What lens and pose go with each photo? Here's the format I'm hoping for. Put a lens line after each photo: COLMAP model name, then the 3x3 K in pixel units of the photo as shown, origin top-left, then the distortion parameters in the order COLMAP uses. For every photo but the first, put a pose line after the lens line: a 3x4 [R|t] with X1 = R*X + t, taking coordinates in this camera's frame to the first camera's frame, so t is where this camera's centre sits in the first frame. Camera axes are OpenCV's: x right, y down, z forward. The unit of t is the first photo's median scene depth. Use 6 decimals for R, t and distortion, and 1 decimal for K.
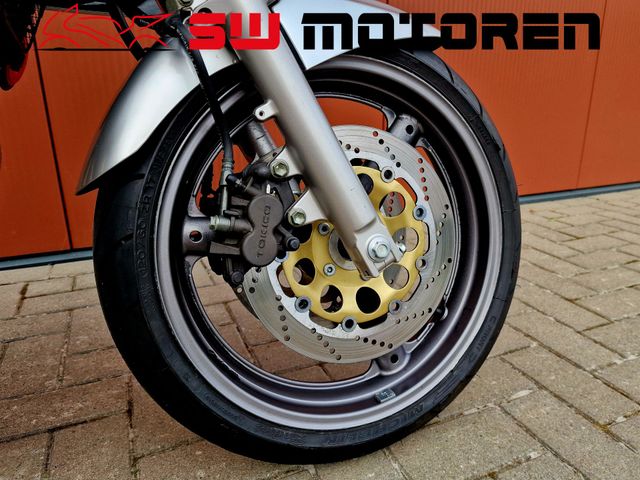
lens RADIAL K [[464.2, 0, 327.9], [0, 464.2, 221.8], [0, 0, 1]] dist [0.054974, -0.001890]
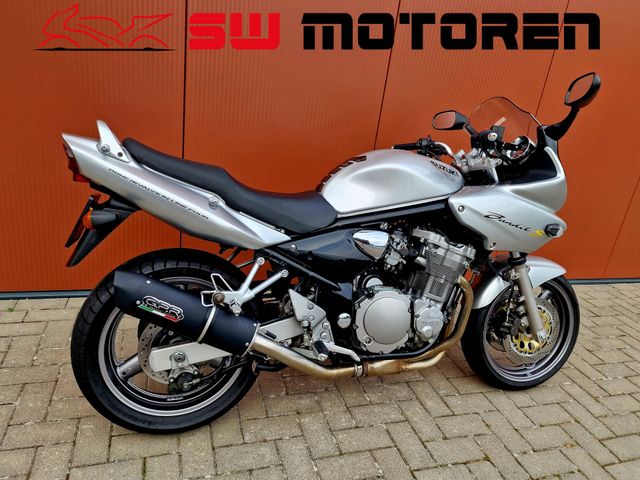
lens RADIAL K [[464.2, 0, 327.9], [0, 464.2, 221.8], [0, 0, 1]] dist [0.054974, -0.001890]
pose [[0.985724, 0.164287, -0.036857, -1.371660], [-0.162749, 0.985796, 0.041455, -0.616502], [0.043145, -0.034865, 0.998460, -2.416228]]
